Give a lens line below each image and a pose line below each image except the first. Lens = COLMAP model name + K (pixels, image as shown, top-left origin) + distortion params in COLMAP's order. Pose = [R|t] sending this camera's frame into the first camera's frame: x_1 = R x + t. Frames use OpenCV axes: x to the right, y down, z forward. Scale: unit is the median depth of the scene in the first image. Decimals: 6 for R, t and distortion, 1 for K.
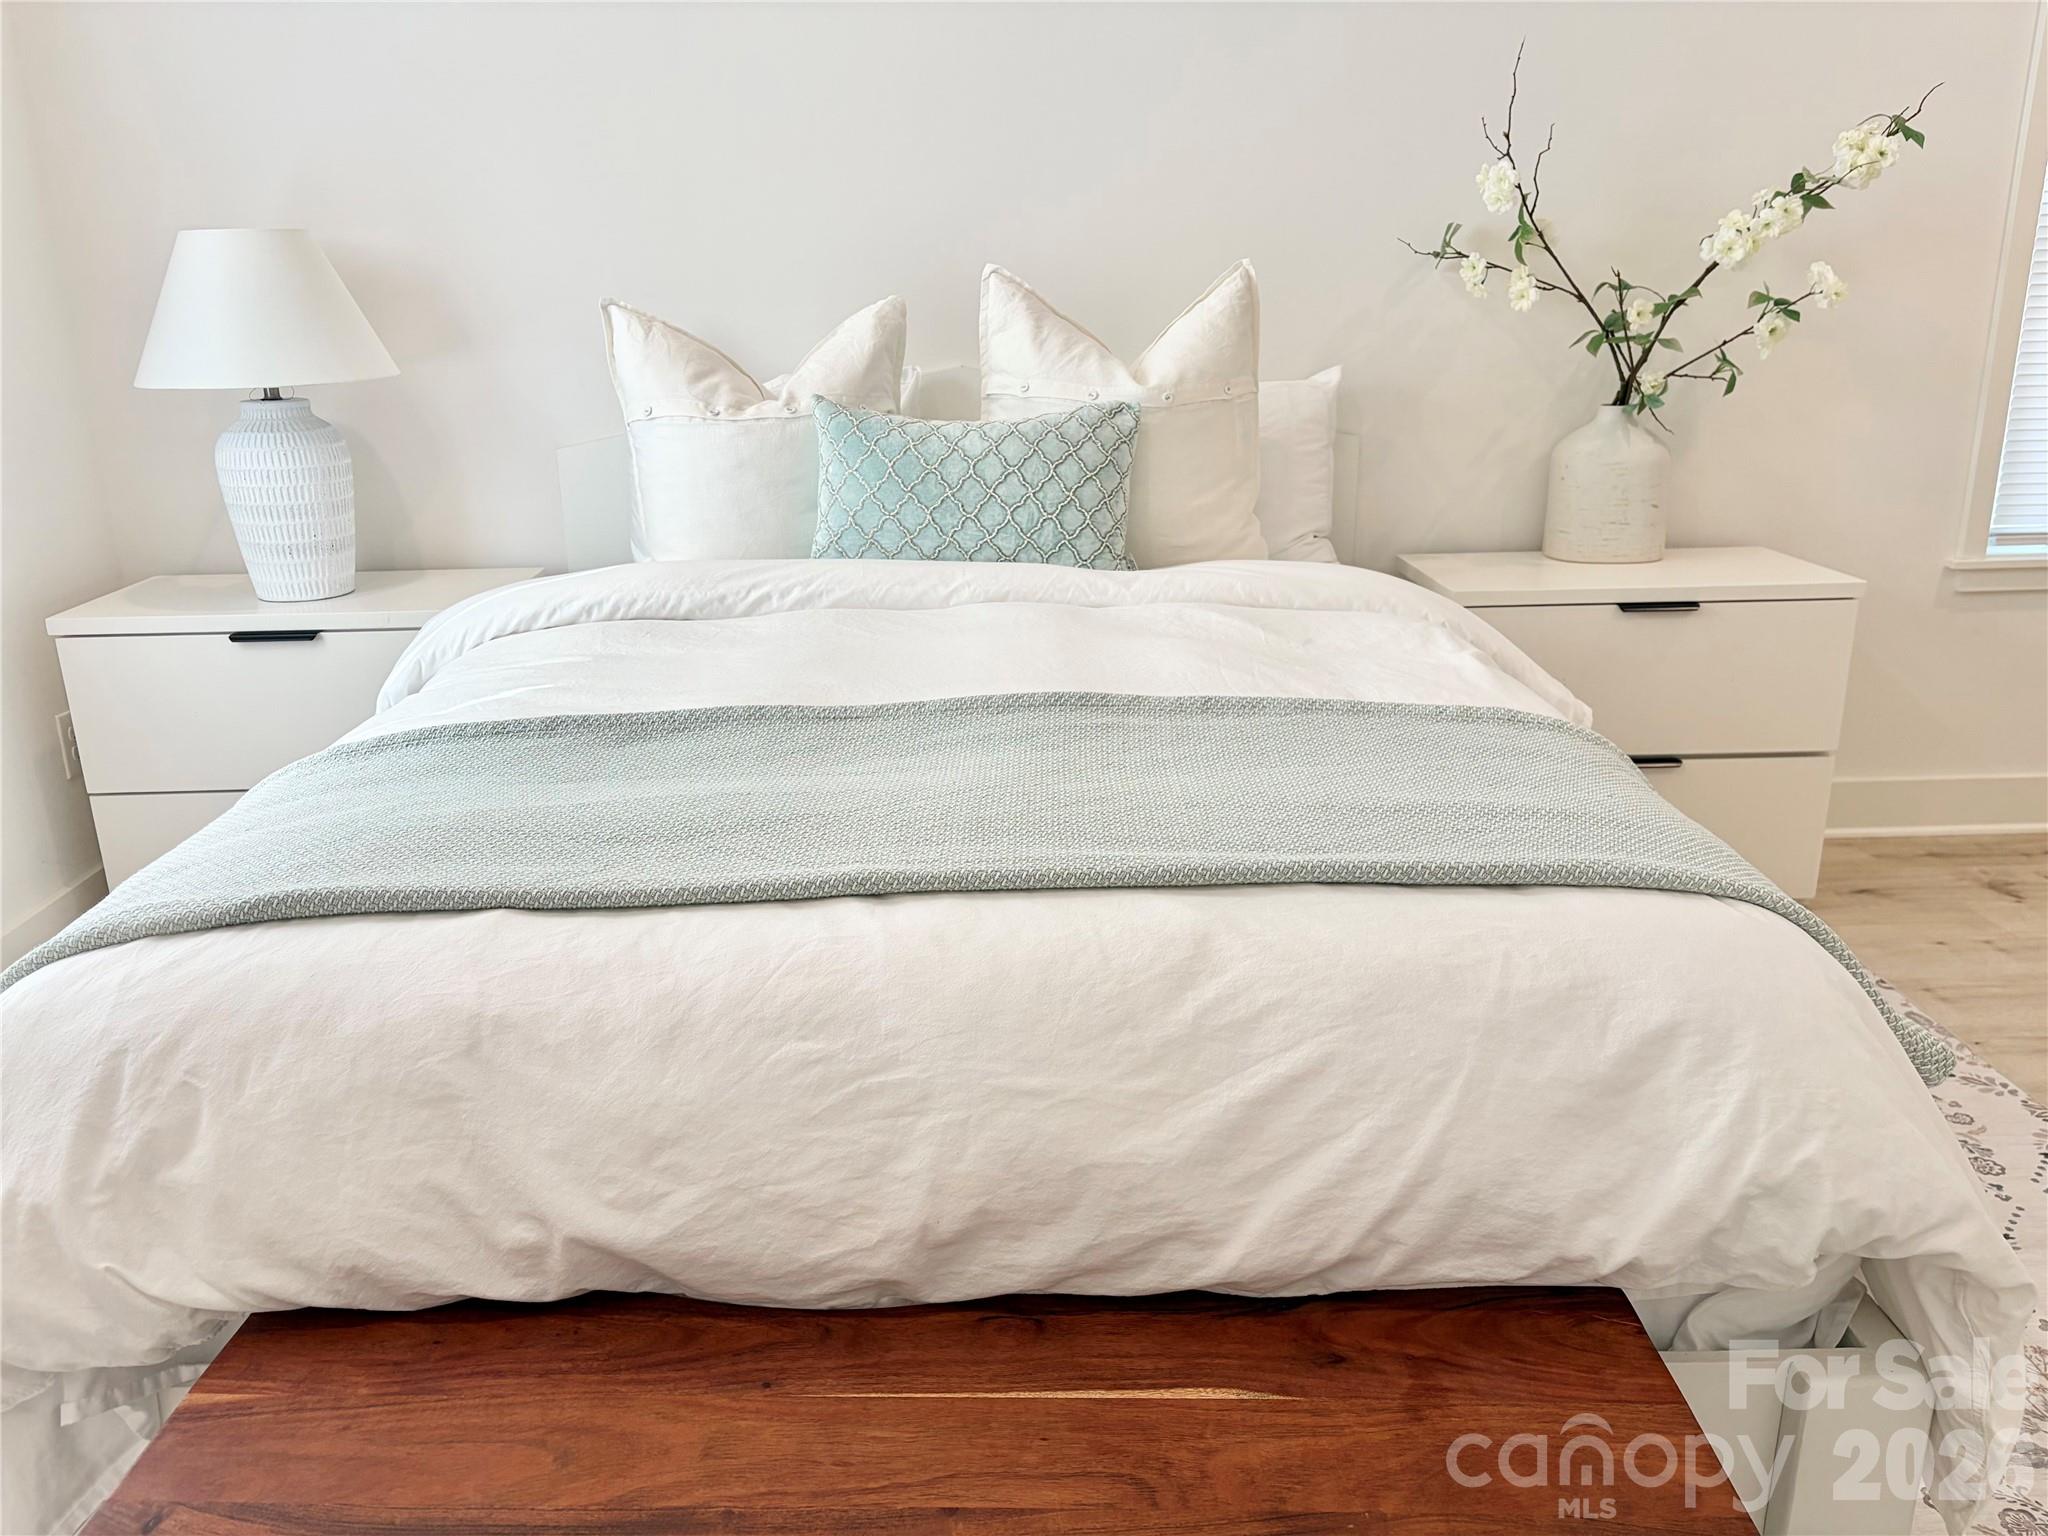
lens RADIAL K [[1530.9, 0, 1019.1], [0, 1530.9, 775.7], [0, 0, 1]] dist [0.048716, -0.045478]
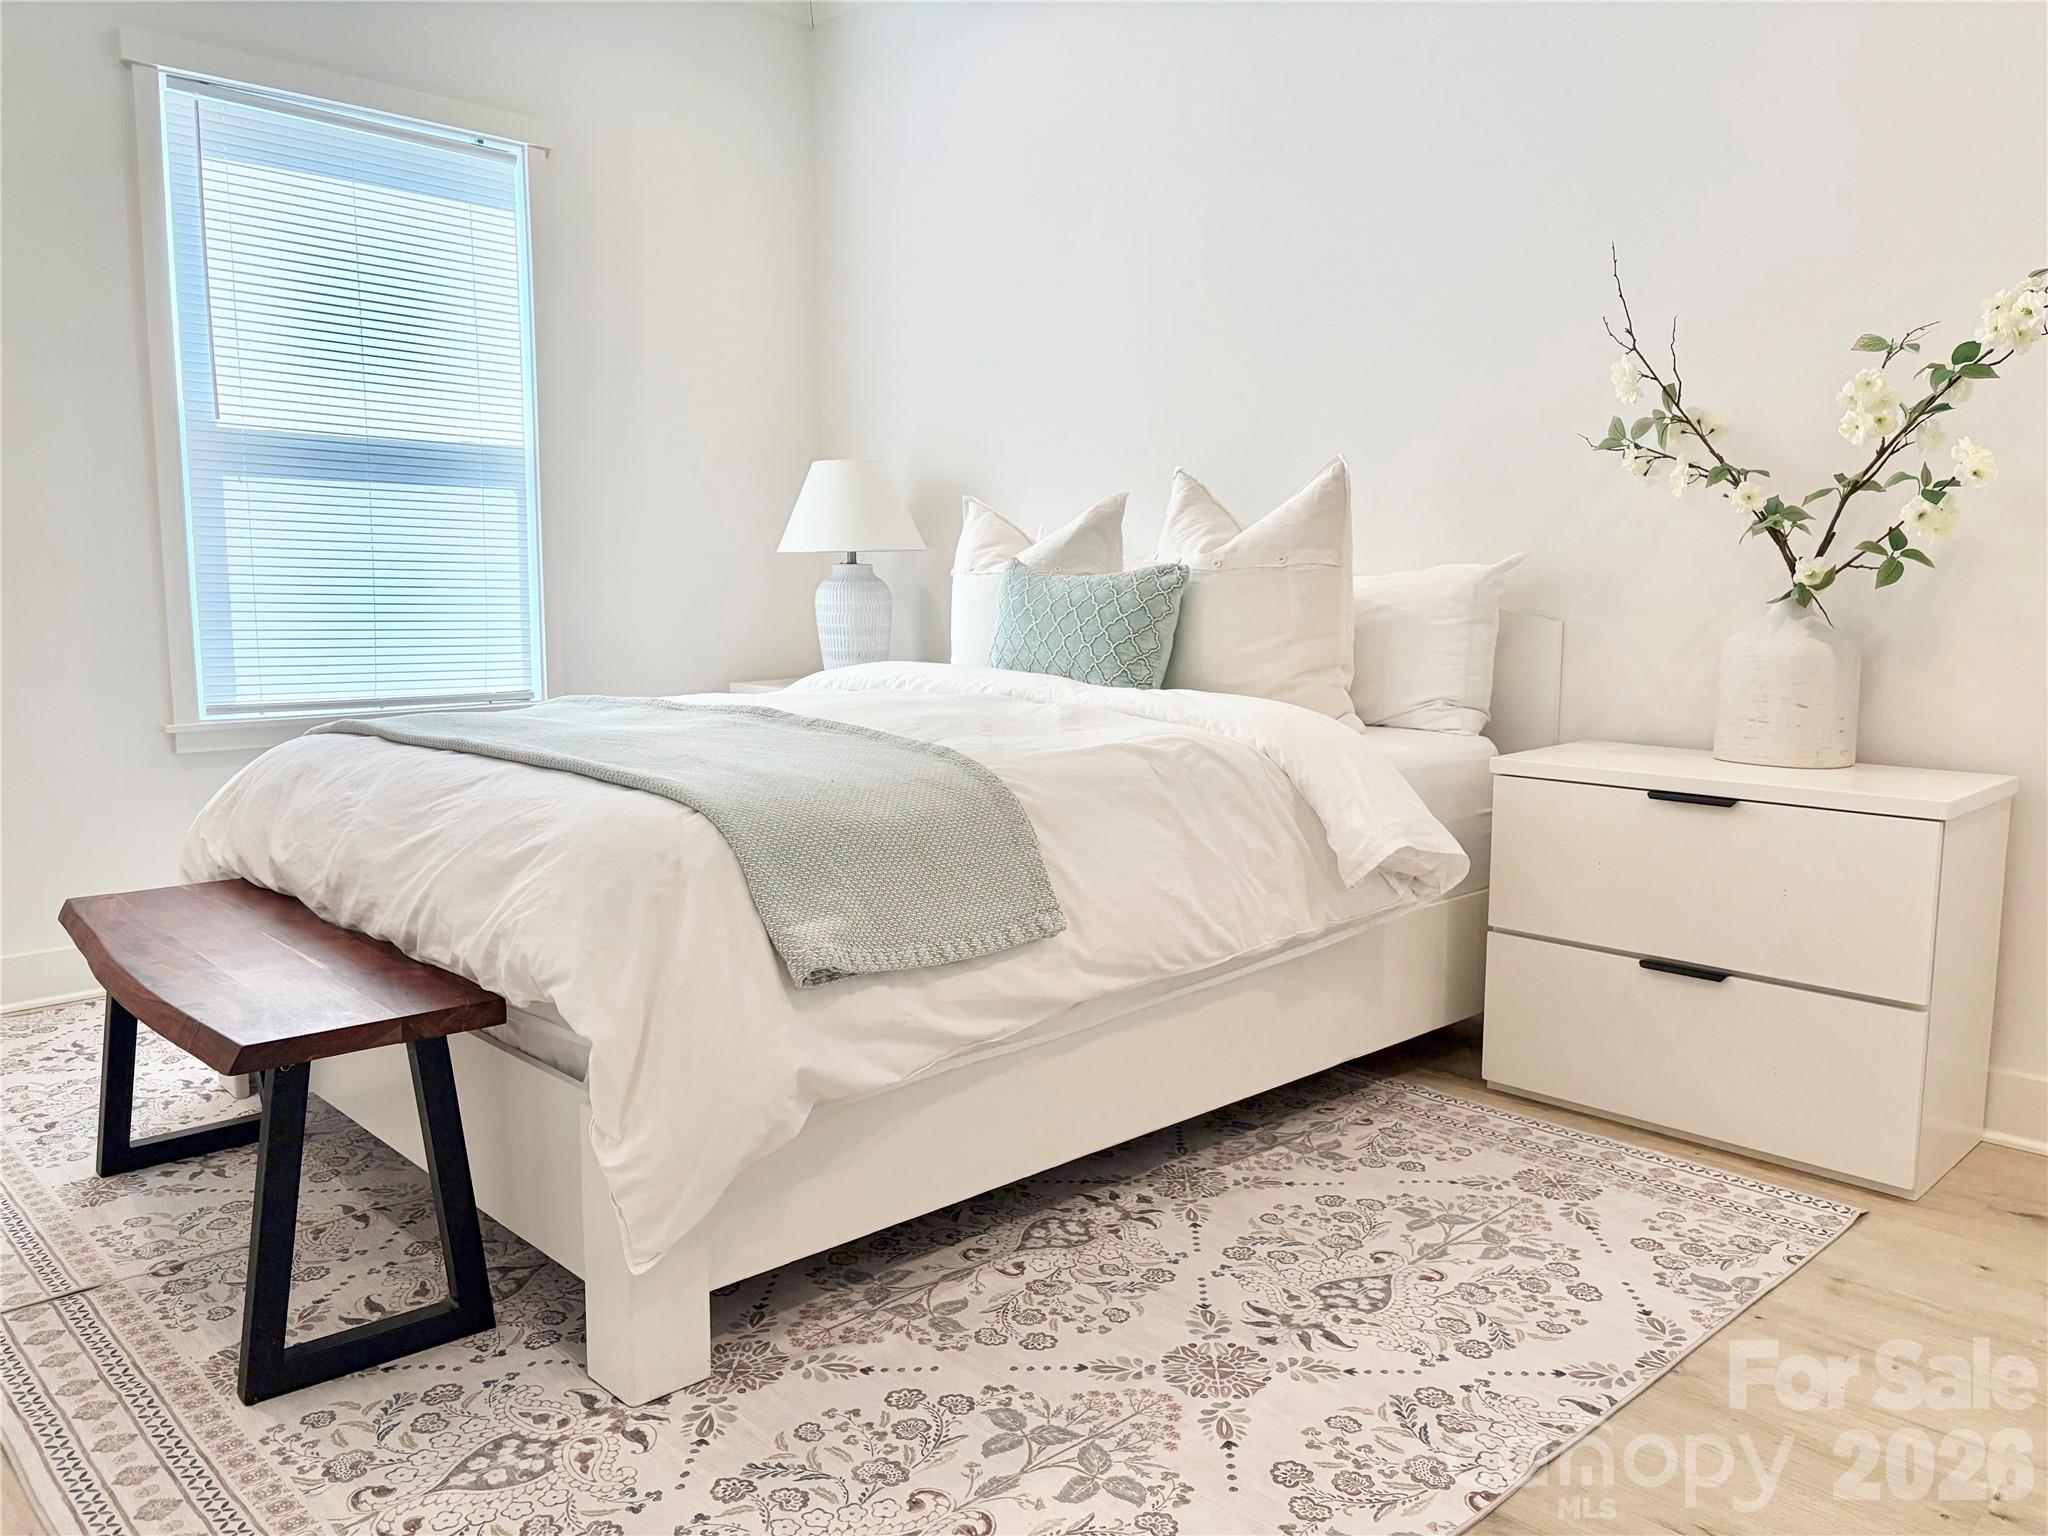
lens RADIAL K [[1530.9, 0, 1017.1], [0, 1530.9, 765.5], [0, 0, 1]] dist [0.048716, -0.045478]
pose [[0.676367, 0.111158, -0.728129, 0.932481], [-0.236136, 0.969093, -0.071406, 0.036919], [0.697687, 0.220234, 0.681711, 0.096421]]
